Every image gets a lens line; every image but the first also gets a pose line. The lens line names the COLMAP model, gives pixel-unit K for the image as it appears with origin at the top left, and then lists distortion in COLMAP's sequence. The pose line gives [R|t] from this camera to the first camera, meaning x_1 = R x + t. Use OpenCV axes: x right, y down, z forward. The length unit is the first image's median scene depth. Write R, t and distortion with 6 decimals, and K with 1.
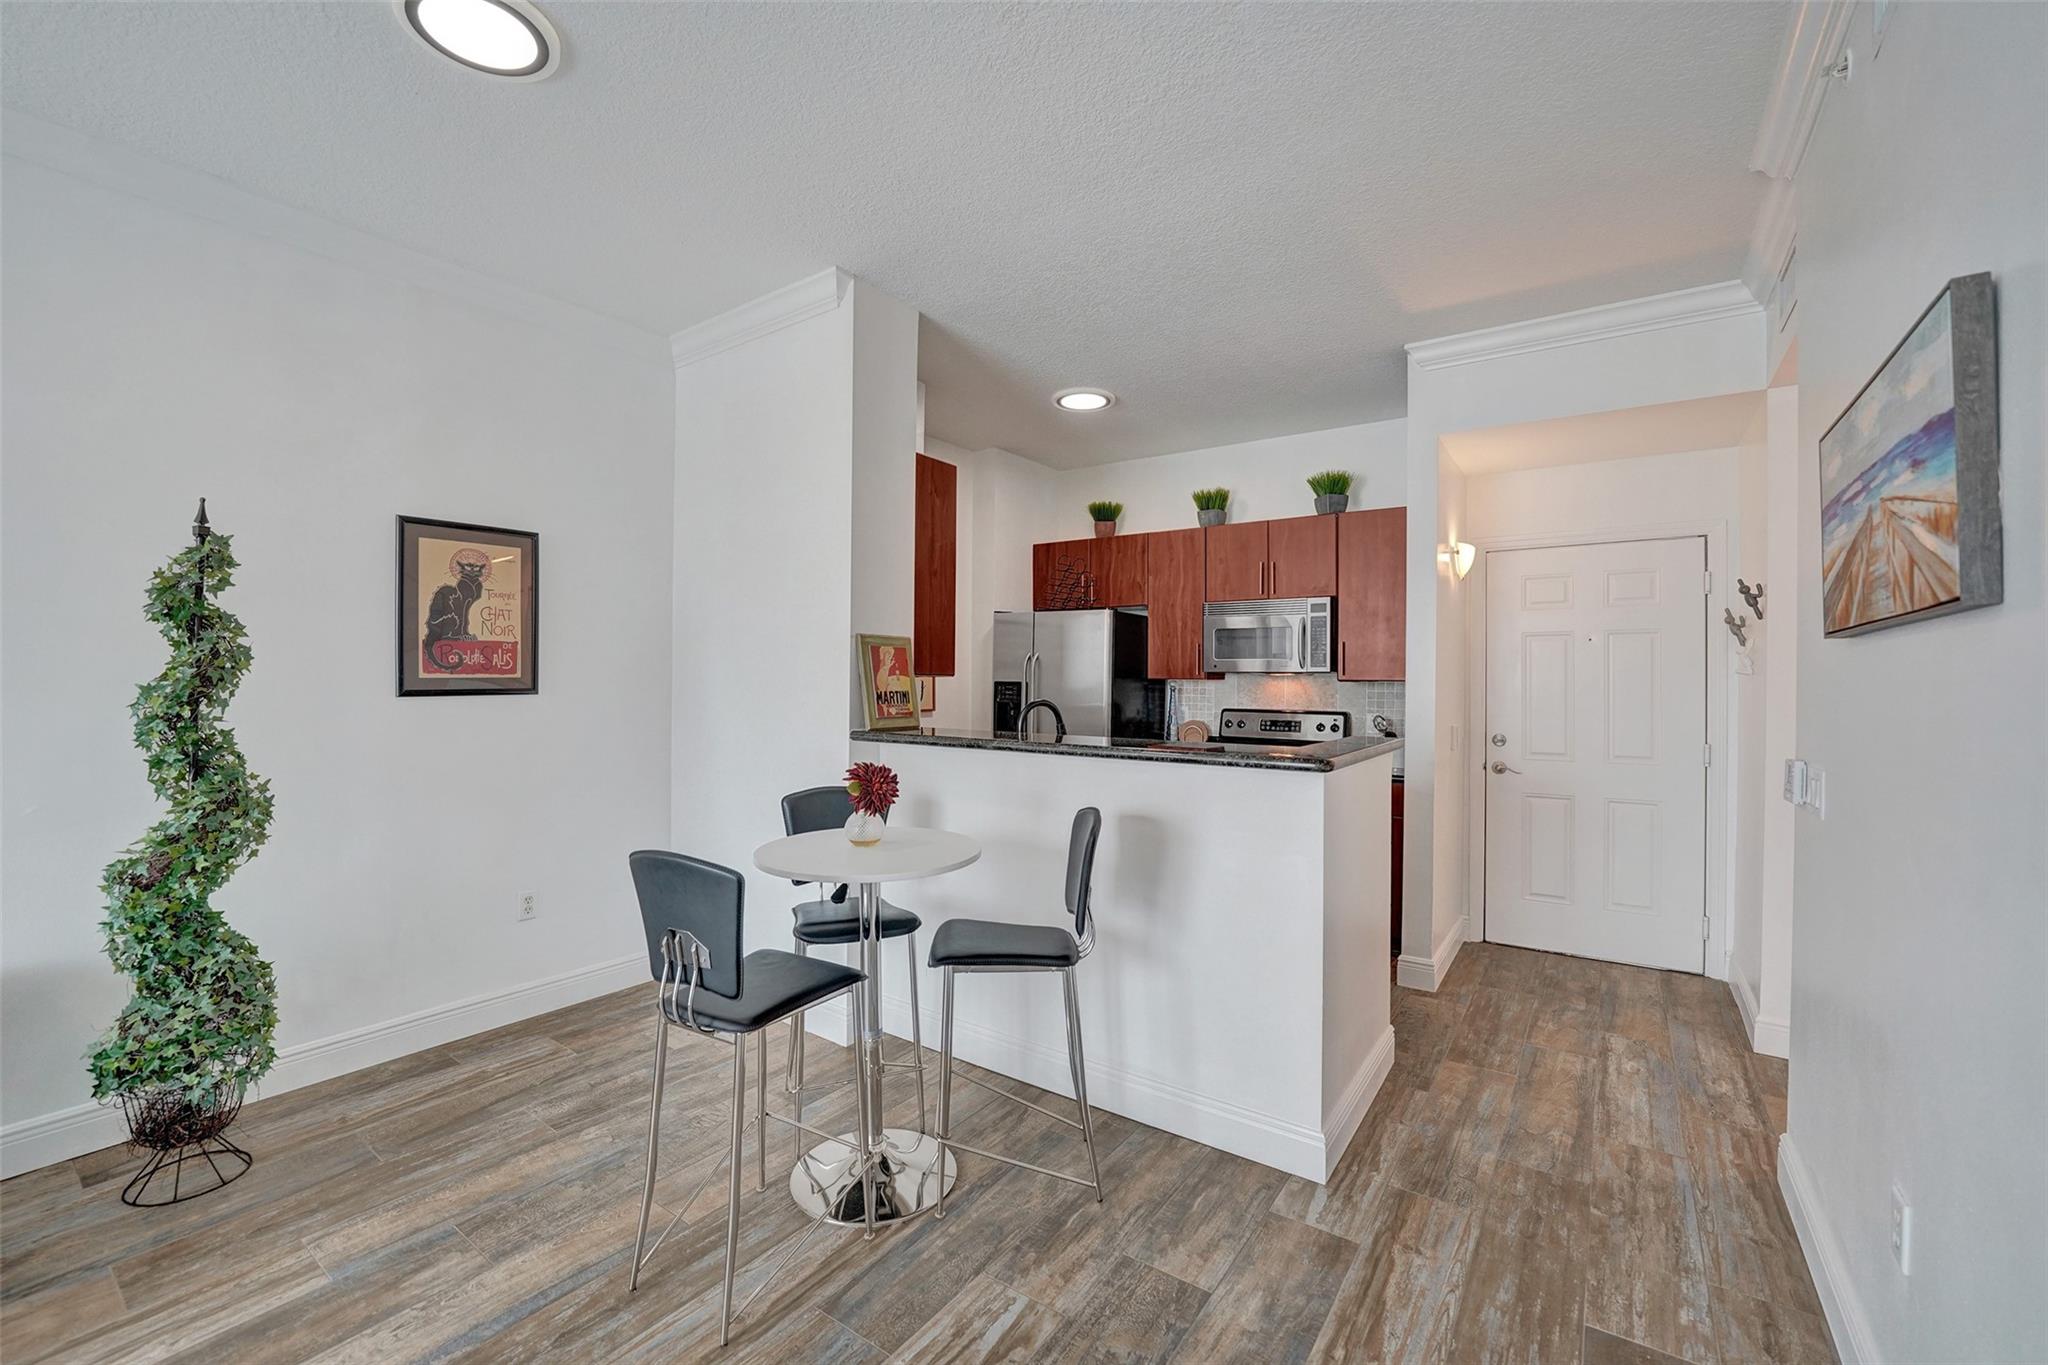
lens RADIAL K [[859.0, 0, 1024.0], [0, 859.0, 682.5], [0, 0, 1]] dist [-0.002847, -0.000442]
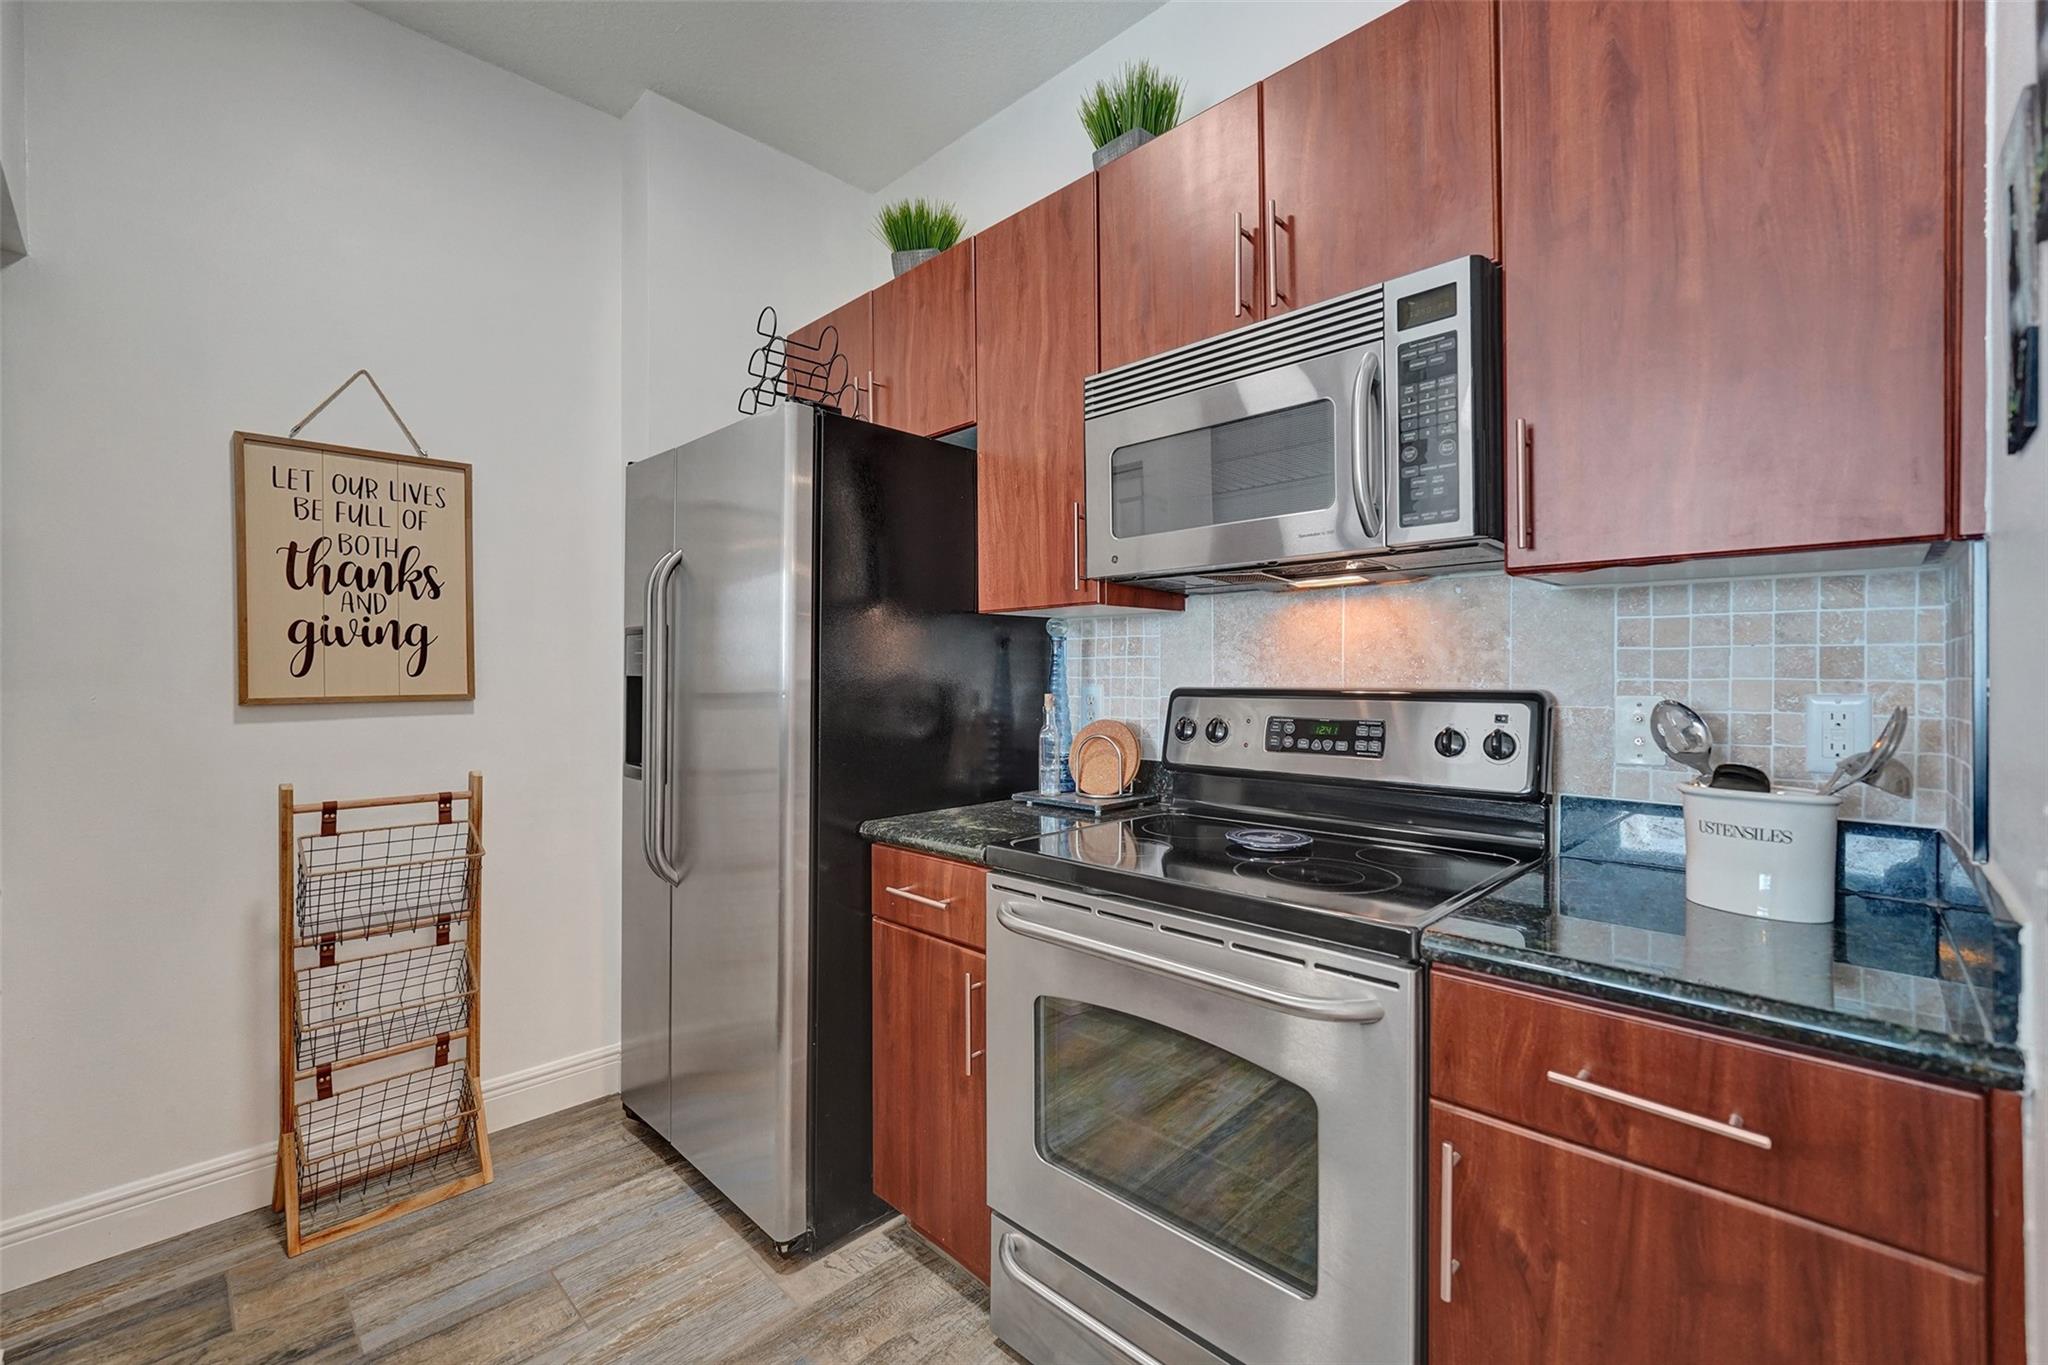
lens RADIAL K [[859.0, 0, 1024.0], [0, 859.0, 682.5], [0, 0, 1]] dist [-0.002847, -0.000442]
pose [[0.984546, -0.009857, -0.174849, 0.249764], [0.009840, 0.999951, -0.000969, 0.029600], [0.174850, -0.000767, 0.984595, 0.672130]]
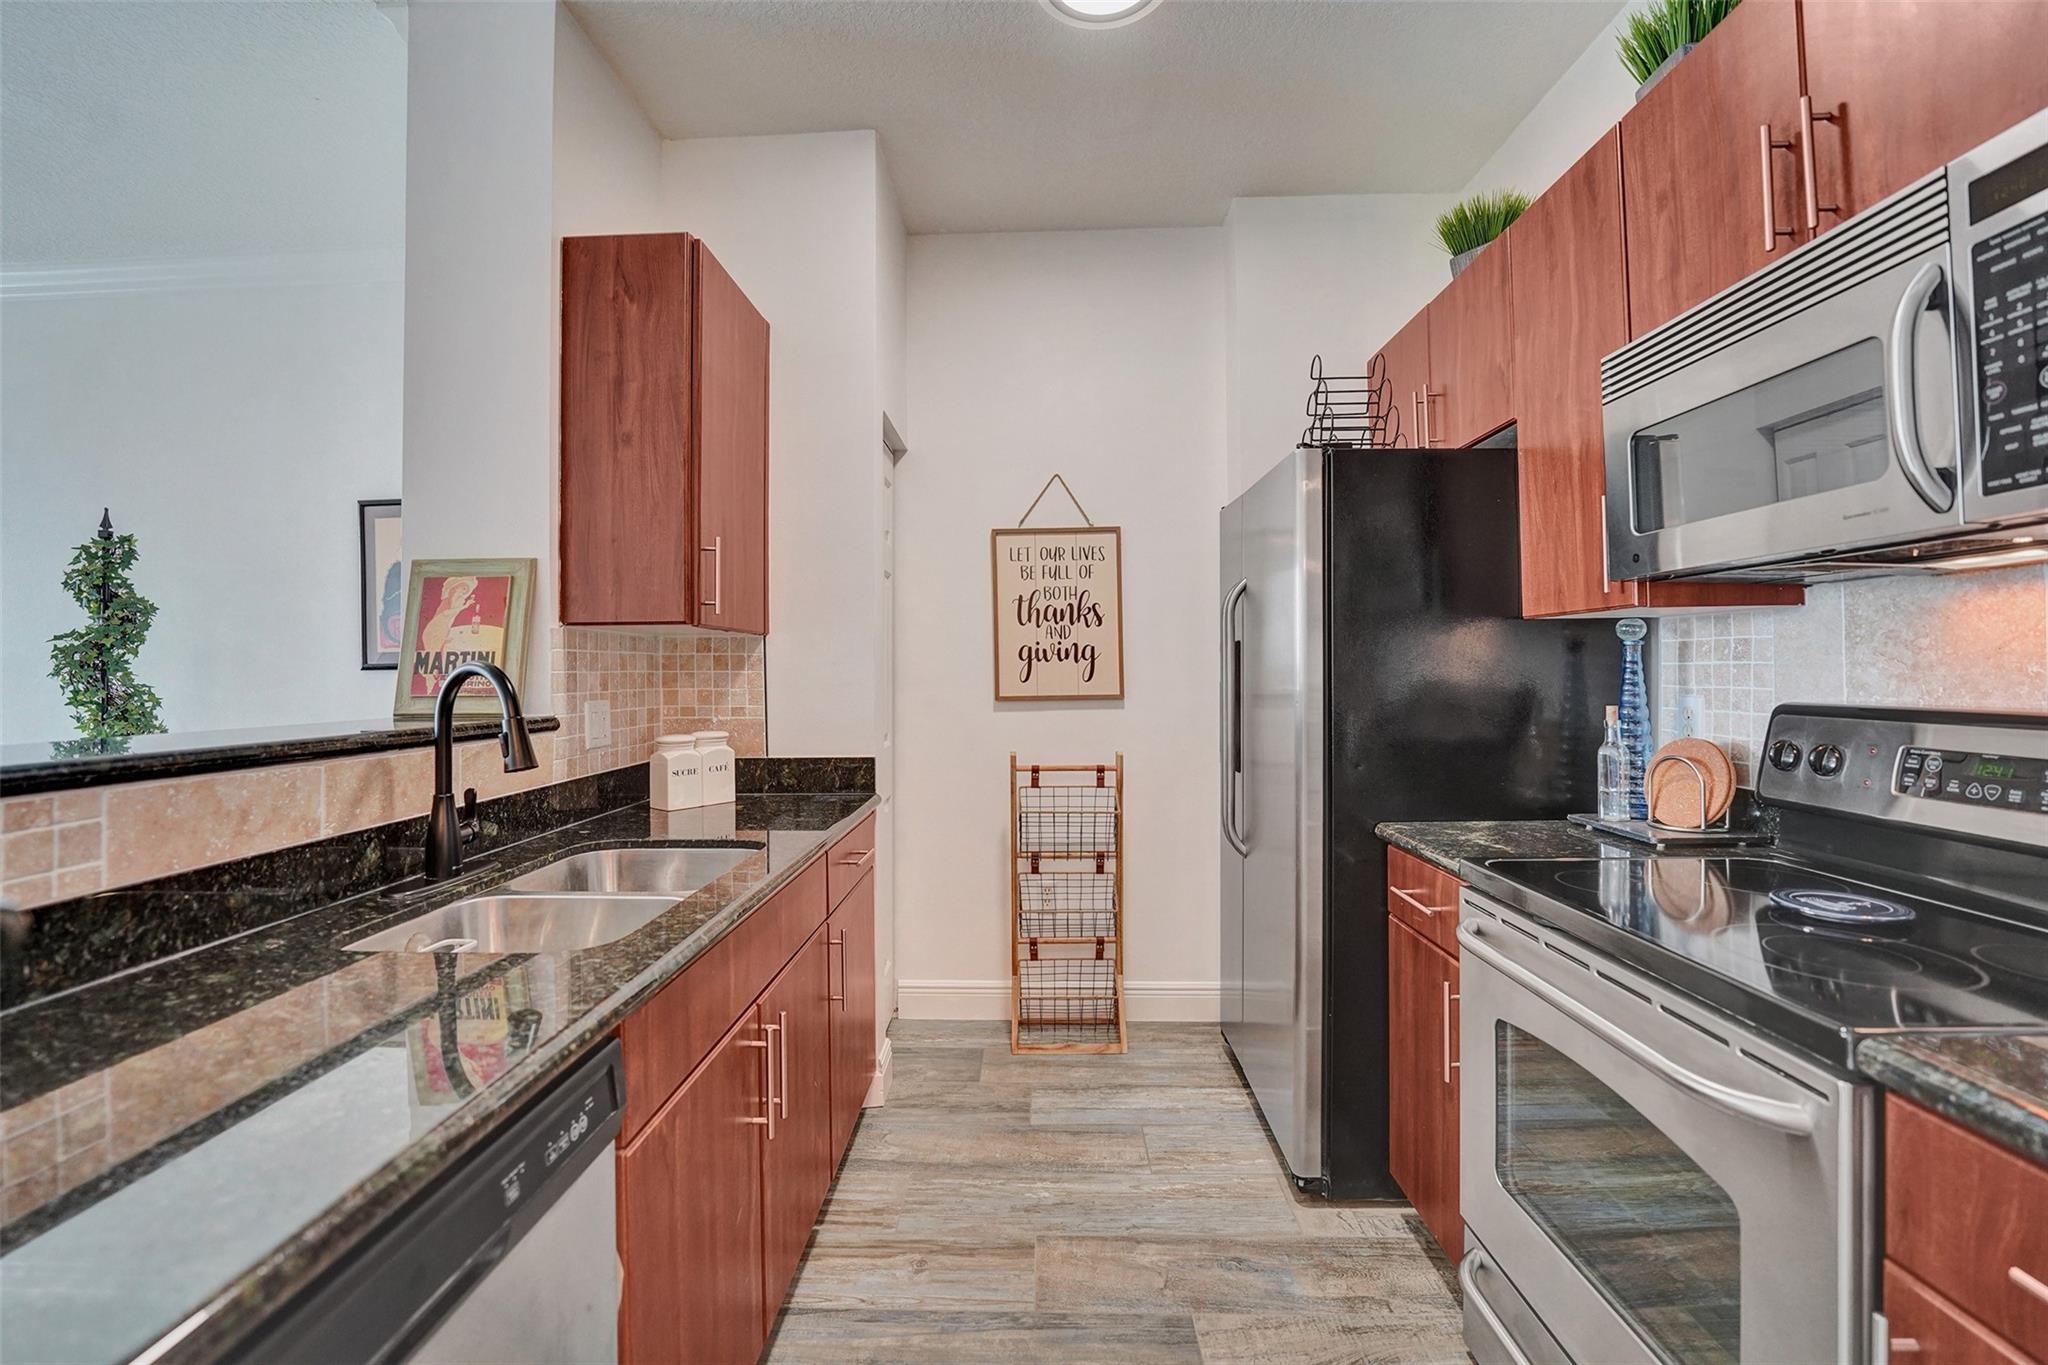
lens RADIAL K [[841.9, 0, 1025.7], [0, 841.9, 673.9], [0, 0, 1]] dist [-0.023273, 0.000240]
pose [[0.547996, -0.010793, -0.836411, 0.352843], [0.007992, 0.999939, -0.007668, 0.021620], [0.836443, -0.002482, 0.548048, 0.677517]]
